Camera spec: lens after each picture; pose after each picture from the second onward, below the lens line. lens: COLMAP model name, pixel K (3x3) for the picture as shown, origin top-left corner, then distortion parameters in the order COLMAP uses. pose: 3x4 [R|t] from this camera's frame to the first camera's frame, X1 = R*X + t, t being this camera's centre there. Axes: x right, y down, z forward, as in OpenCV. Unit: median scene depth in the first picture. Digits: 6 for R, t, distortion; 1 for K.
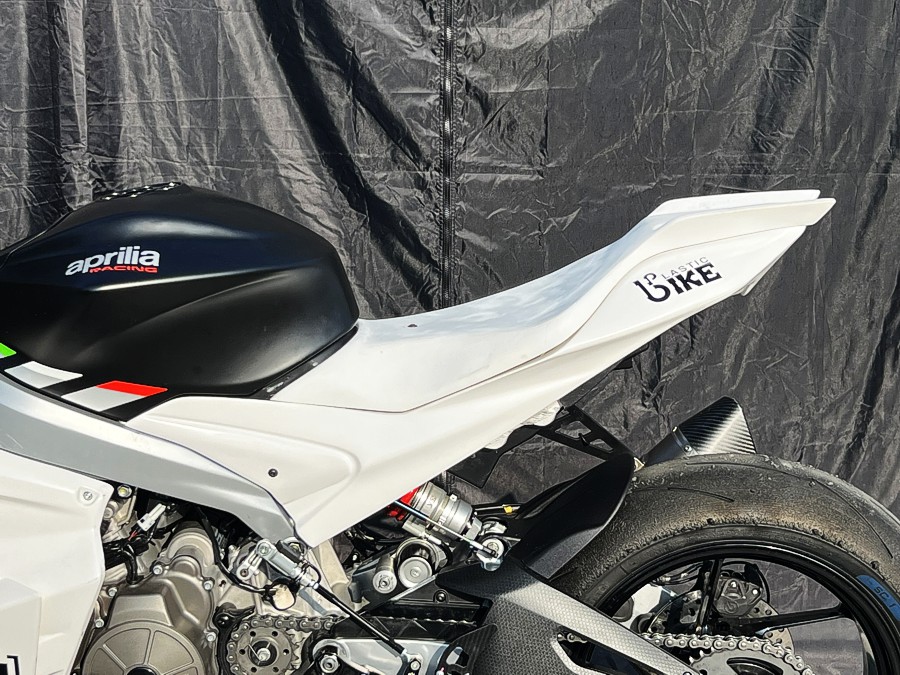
lens RADIAL K [[1653.3, 0, 450.0], [0, 1653.3, 337.5], [0, 0, 1]] dist [0.024910, -0.147146]
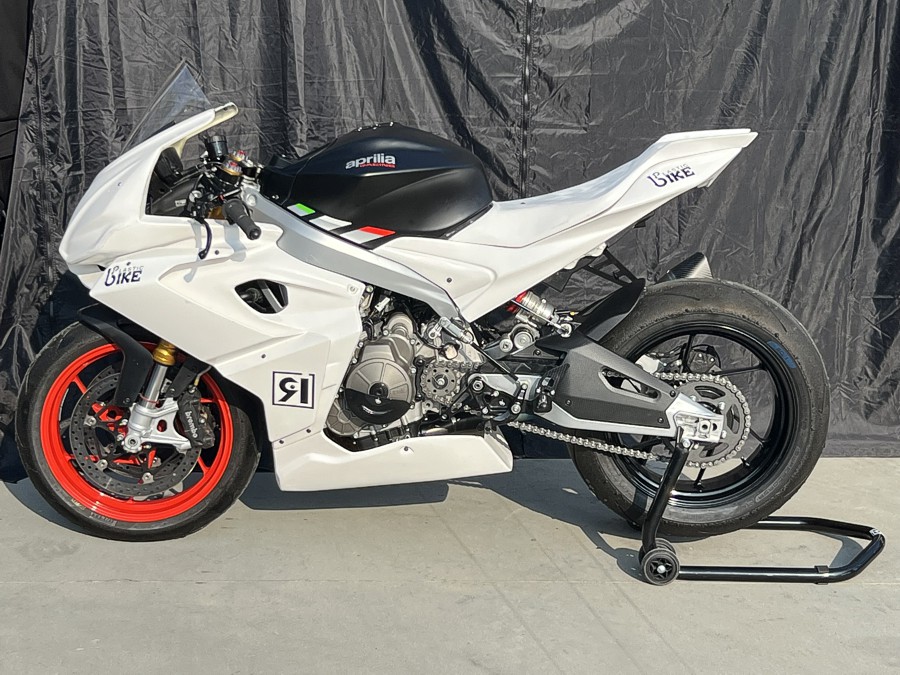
lens RADIAL K [[1339.9, 0, 464.7], [0, 1339.9, 338.4], [0, 0, 1]] dist [0.006279, -0.024783]
pose [[0.999825, 0.010921, -0.015173, -0.063240], [-0.010295, 0.999117, 0.040724, 0.081467], [0.015604, -0.040560, 0.999055, -0.469294]]
